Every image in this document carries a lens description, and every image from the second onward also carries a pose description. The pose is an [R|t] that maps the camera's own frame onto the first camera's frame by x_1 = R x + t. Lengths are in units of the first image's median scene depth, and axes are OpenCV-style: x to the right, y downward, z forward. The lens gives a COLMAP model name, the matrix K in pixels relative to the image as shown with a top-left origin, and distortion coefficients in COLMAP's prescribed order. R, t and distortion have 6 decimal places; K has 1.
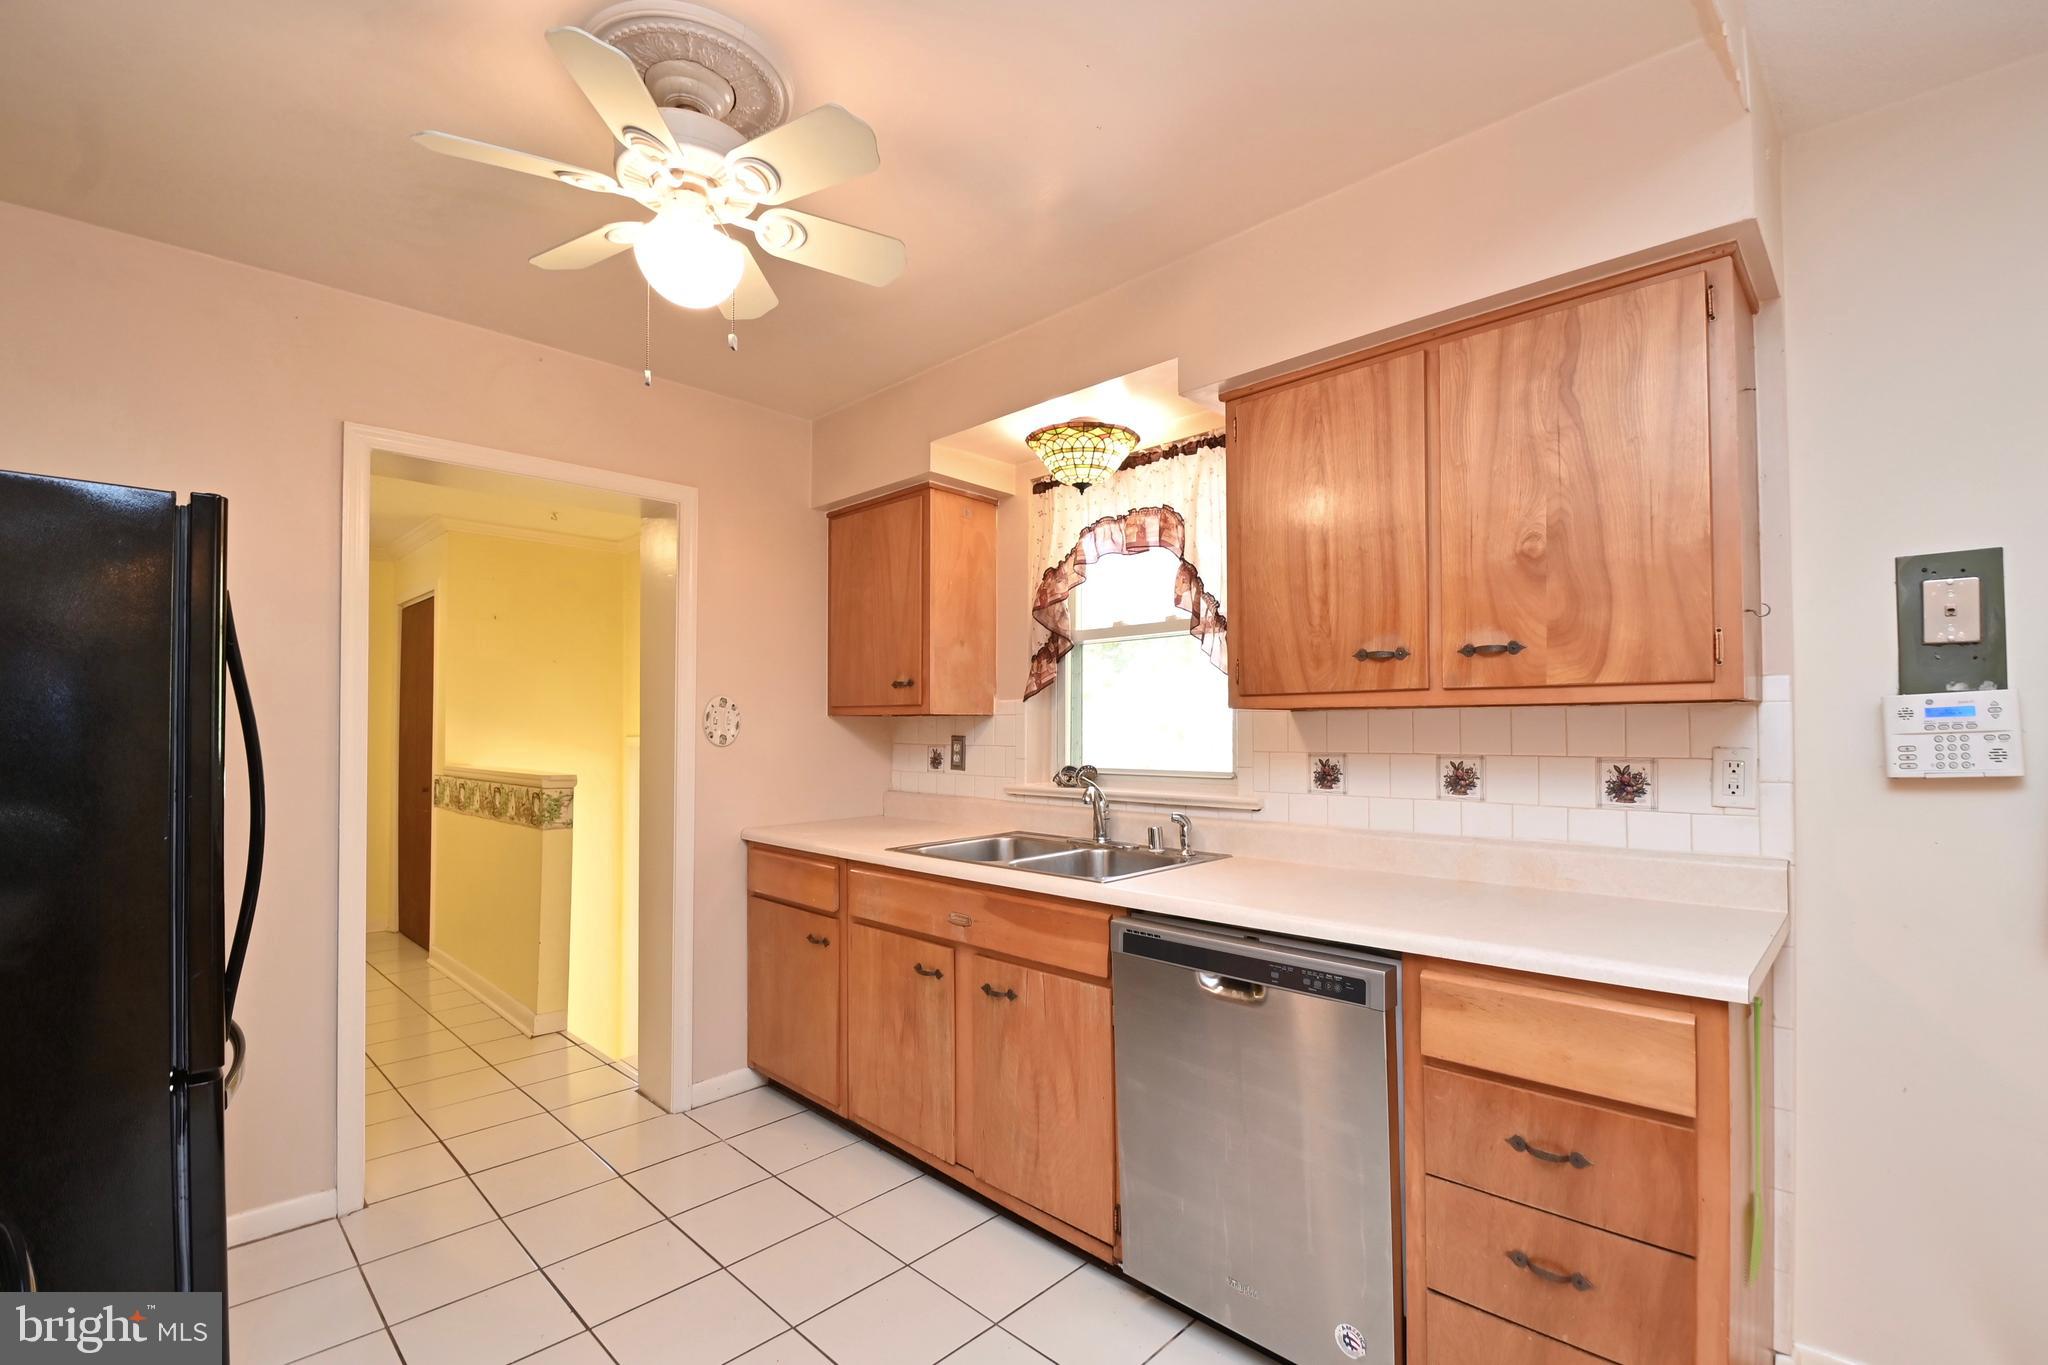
lens RADIAL K [[890.1, 0, 1051.3], [0, 890.1, 714.7], [0, 0, 1]] dist [0.000534, -0.014454]
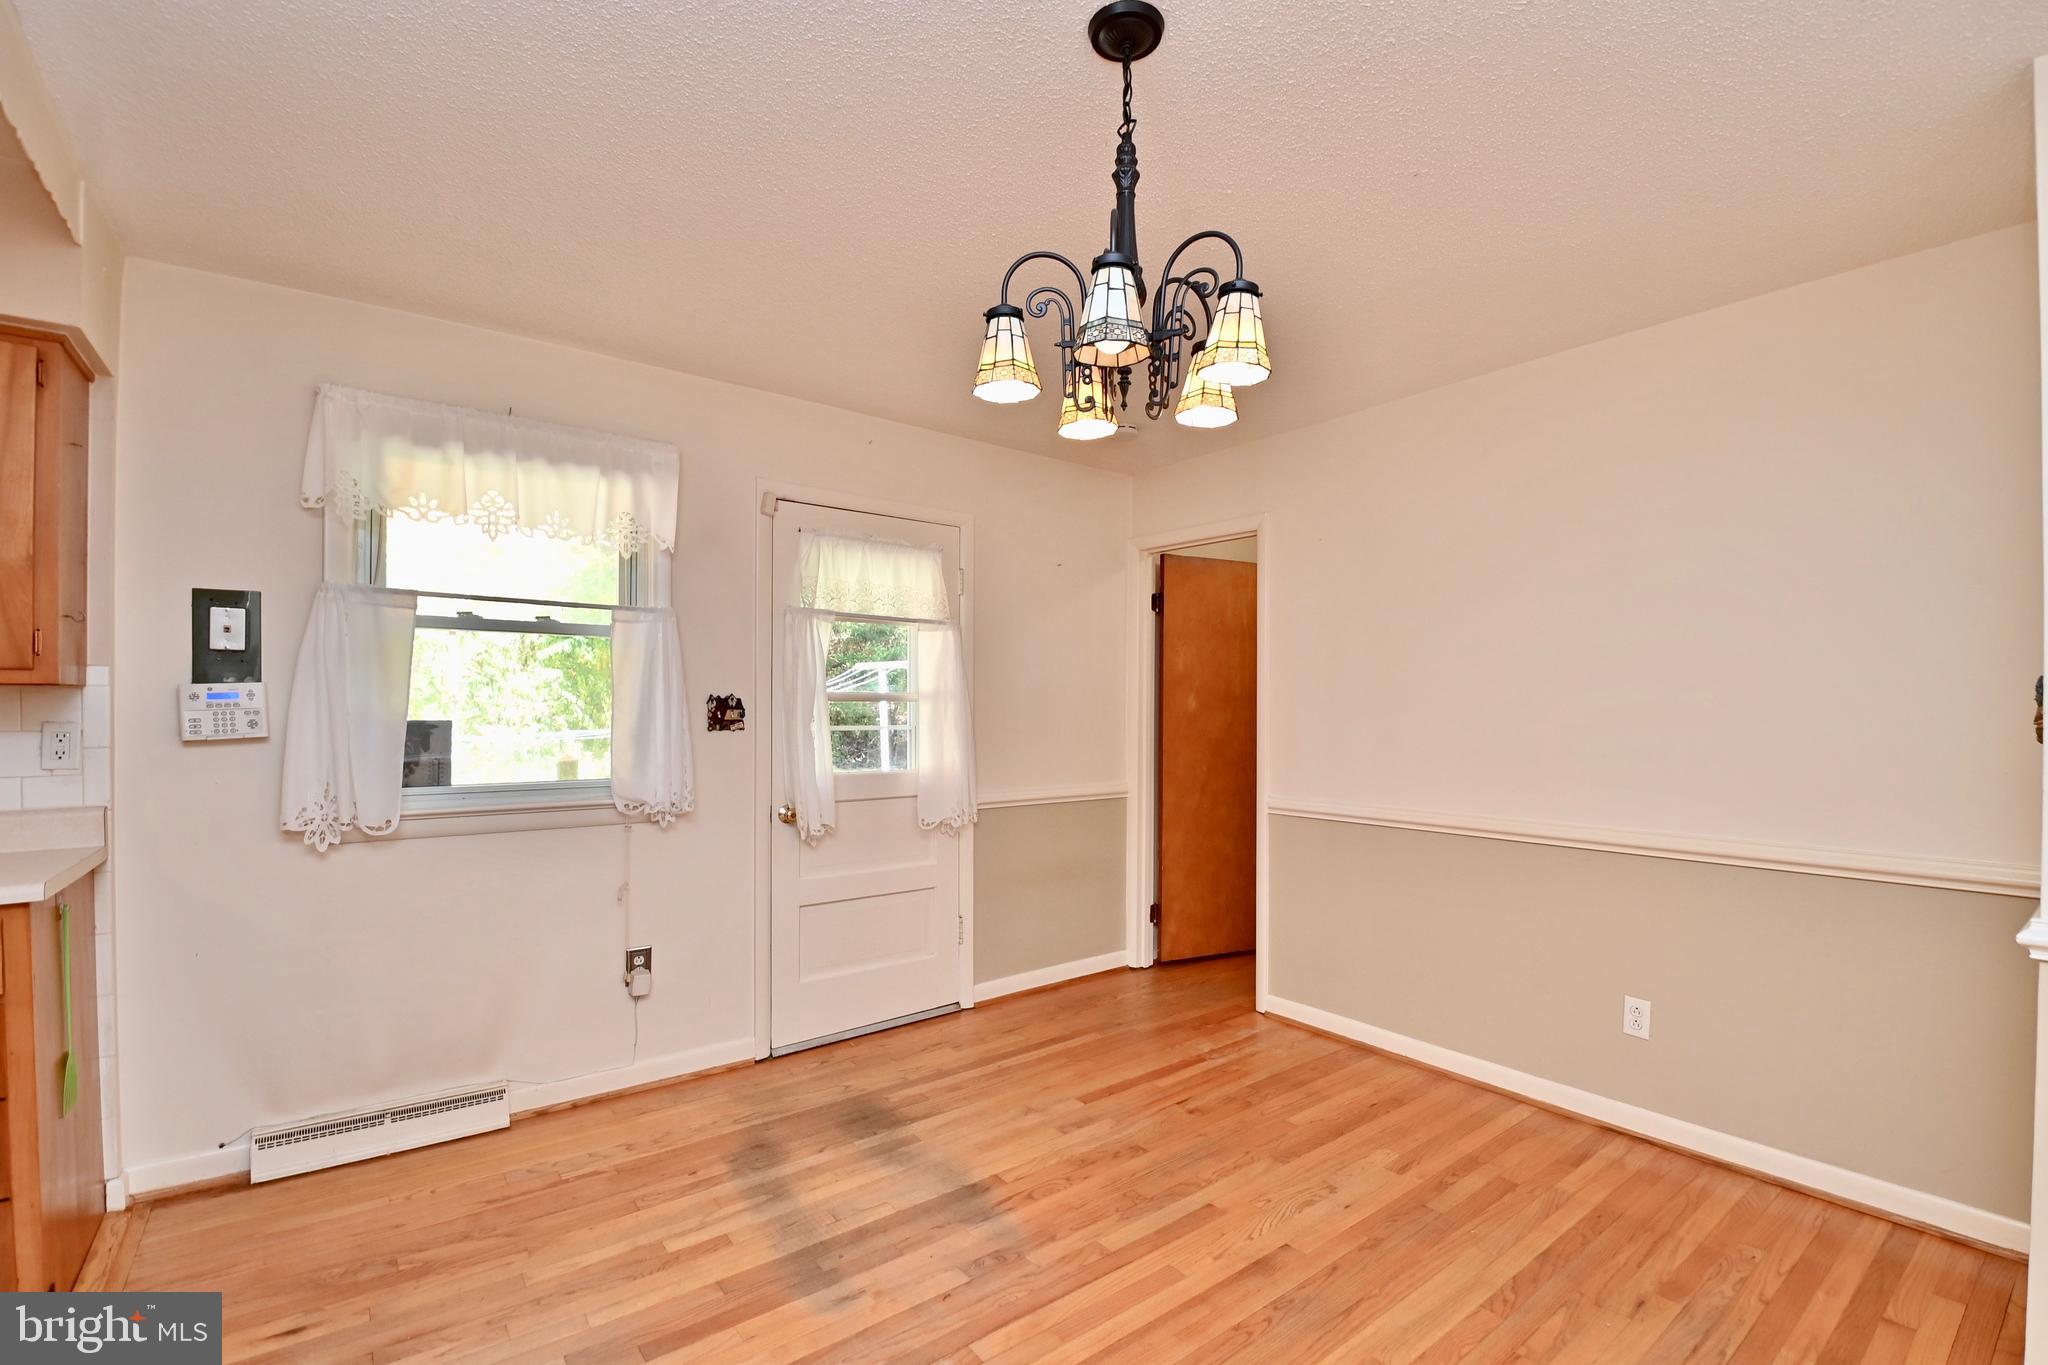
lens RADIAL K [[907.5, 0, 1019.5], [0, 907.5, 712.3], [0, 0, 1]] dist [0.013006, -0.020634]
pose [[0.153438, -0.002685, 0.988155, -0.190800], [-0.018316, 0.999817, 0.005561, -0.005609], [-0.987989, -0.018953, 0.153361, -0.373610]]
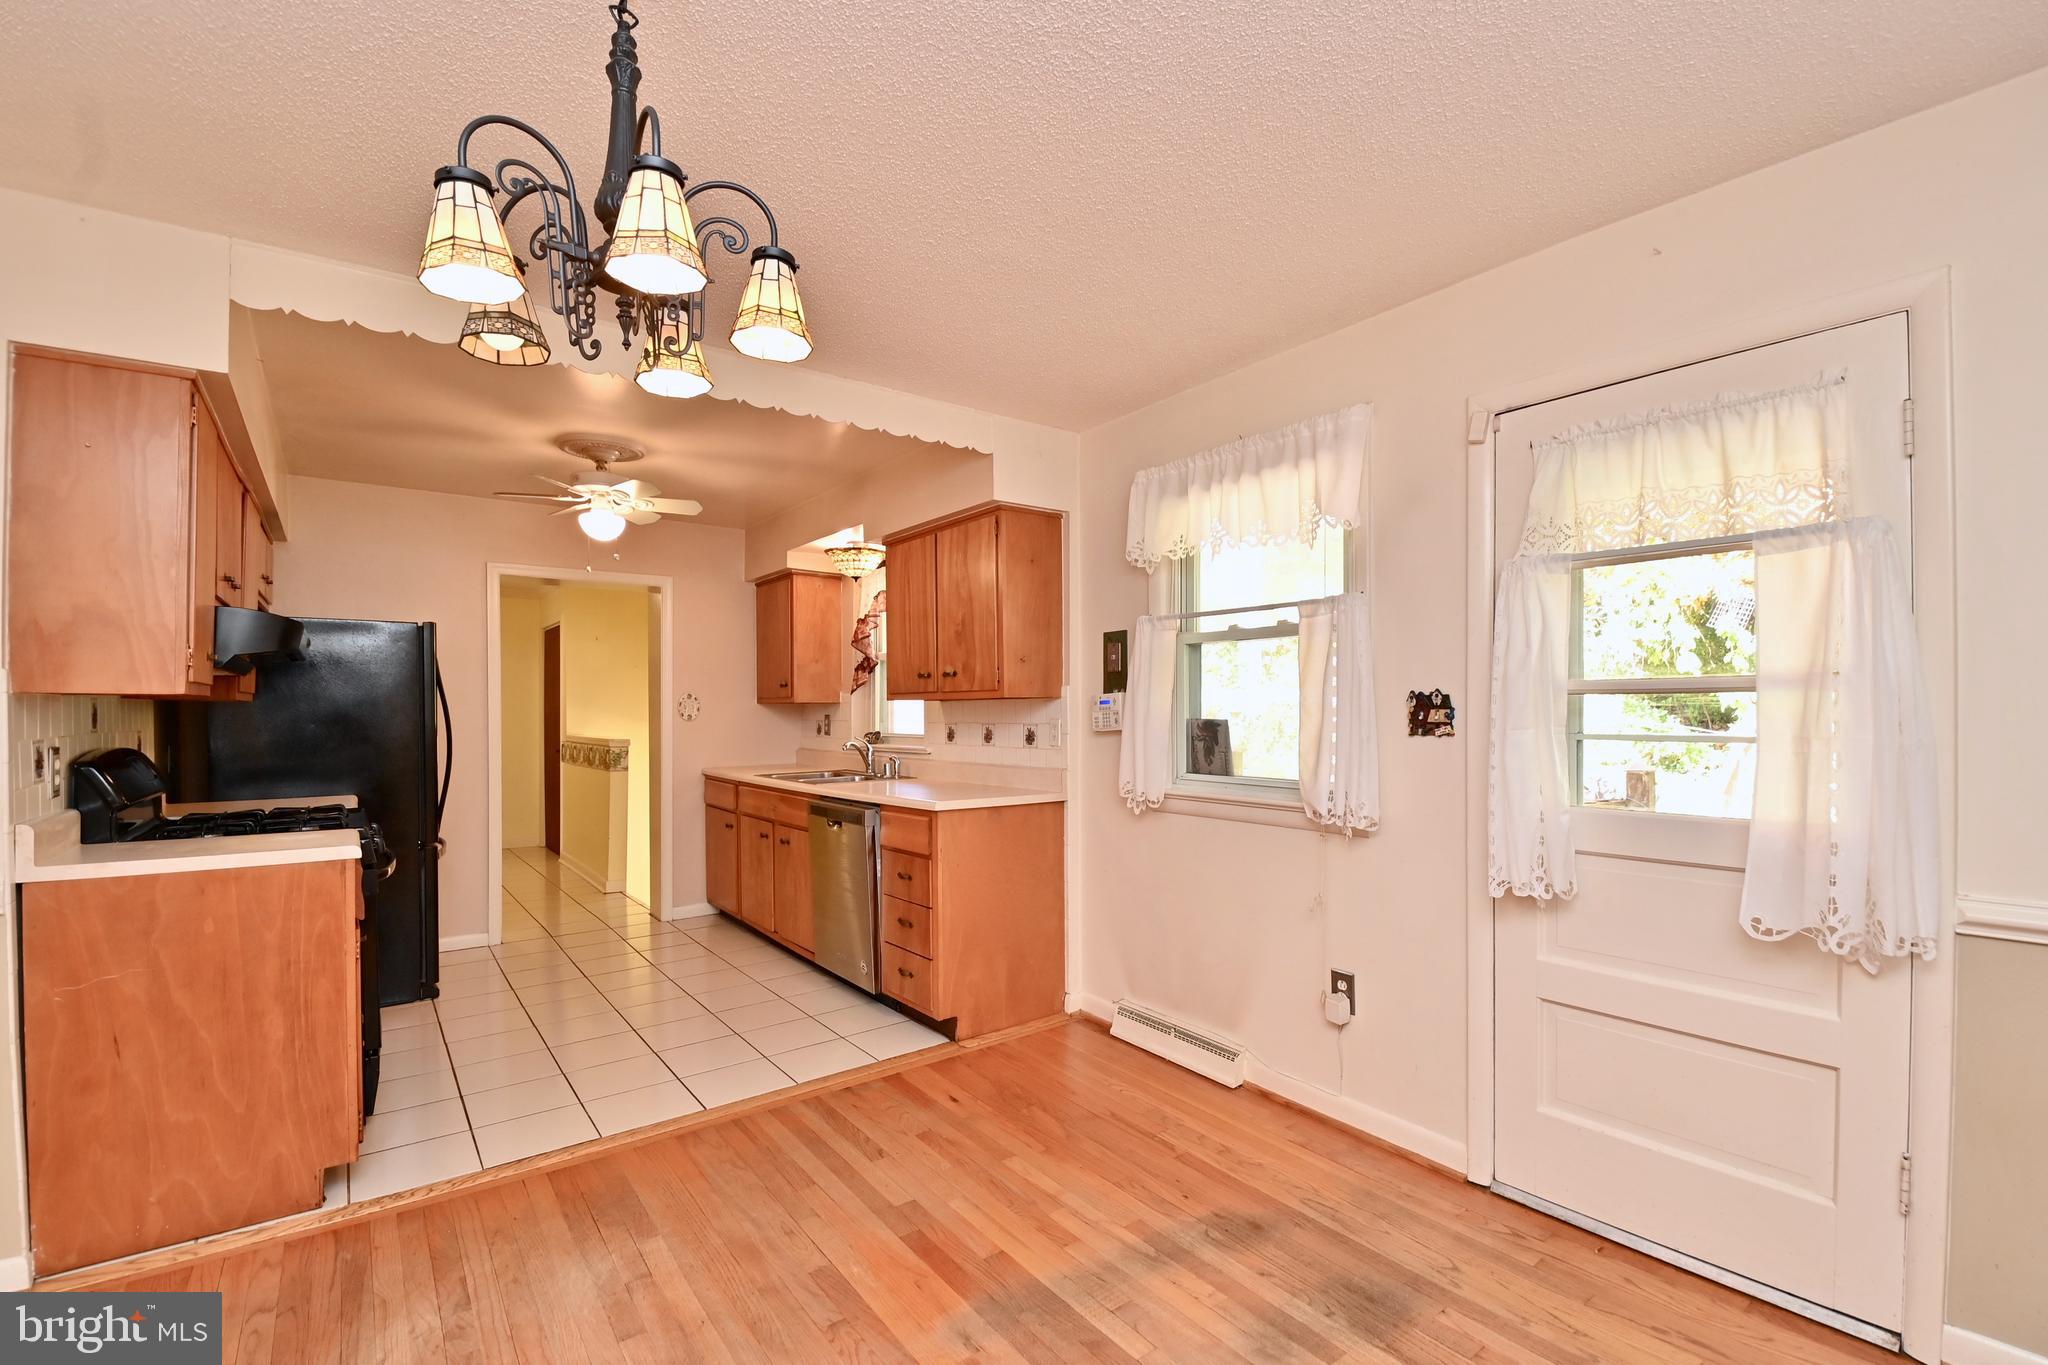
lens RADIAL K [[880.9, 0, 1043.6], [0, 880.9, 715.4], [0, 0, 1]] dist [0.013738, -0.018297]
pose [[0.988543, -0.002431, -0.150920, 0.761175], [0.005616, 0.999770, 0.020681, -0.010709], [0.150835, -0.021291, 0.988330, -0.813224]]
